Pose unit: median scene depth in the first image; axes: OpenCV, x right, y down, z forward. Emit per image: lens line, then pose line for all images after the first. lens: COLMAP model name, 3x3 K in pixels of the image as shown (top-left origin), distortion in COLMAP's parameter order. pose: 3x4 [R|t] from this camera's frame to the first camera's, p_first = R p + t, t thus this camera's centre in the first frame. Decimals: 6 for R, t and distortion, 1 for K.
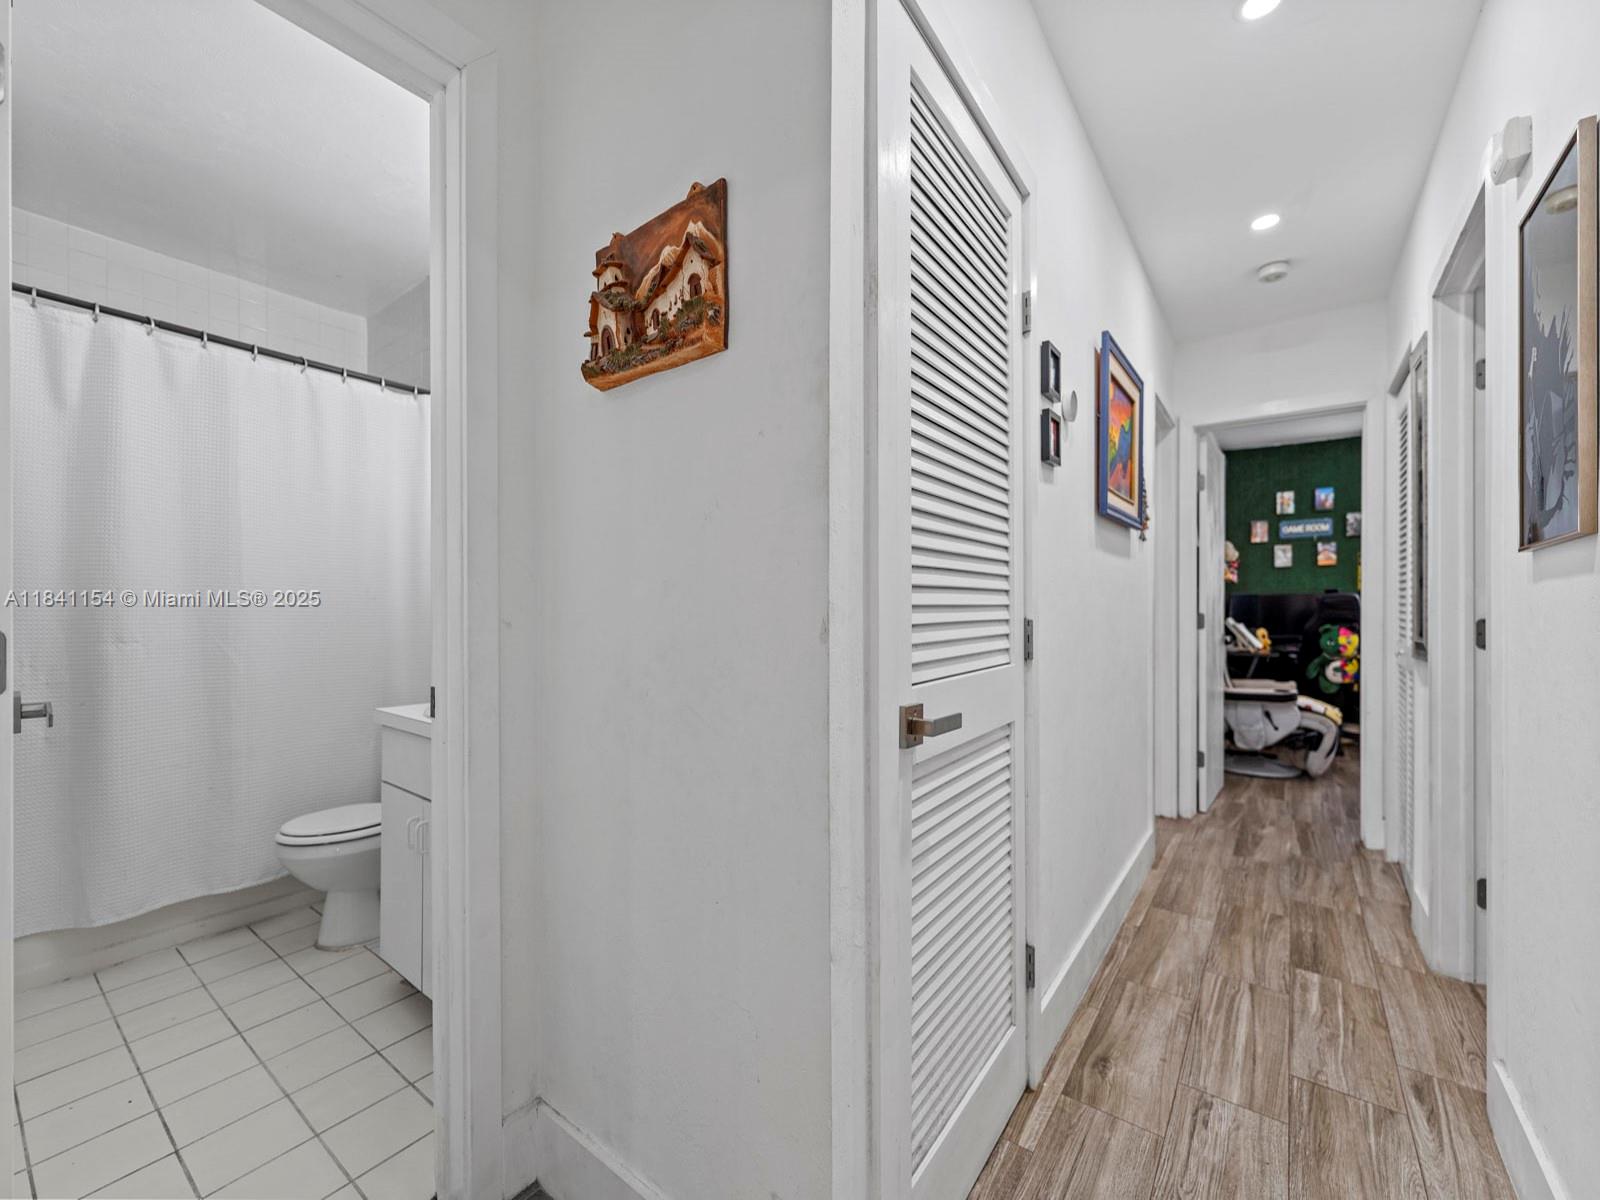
lens RADIAL K [[654.3, 0, 804.9], [0, 654.3, 603.9], [0, 0, 1]] dist [0.000429, -0.001795]
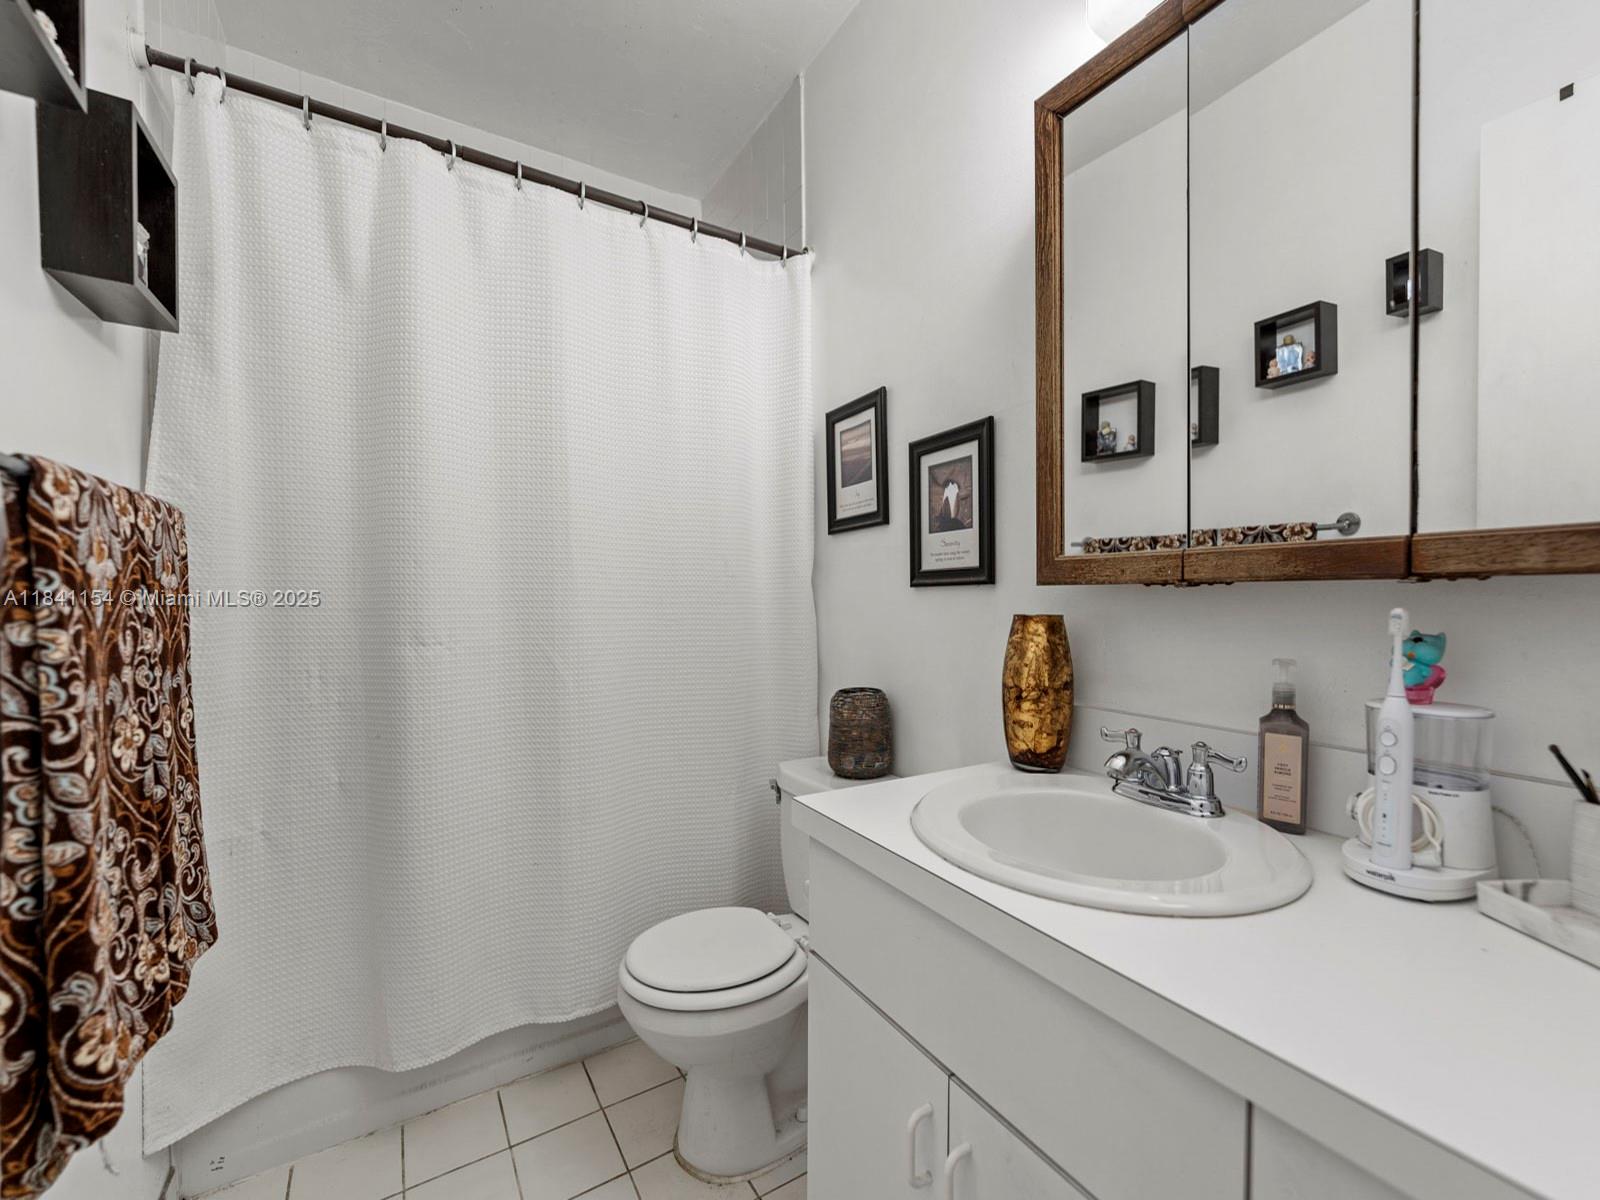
lens RADIAL K [[654.3, 0, 793.3], [0, 654.3, 610.9], [0, 0, 1]] dist [0.000429, -0.001795]
pose [[0.928800, -0.000360, -0.370580, -0.443298], [0.006264, 0.999872, 0.014730, 0.017462], [0.370528, -0.016002, 0.928684, 0.510909]]
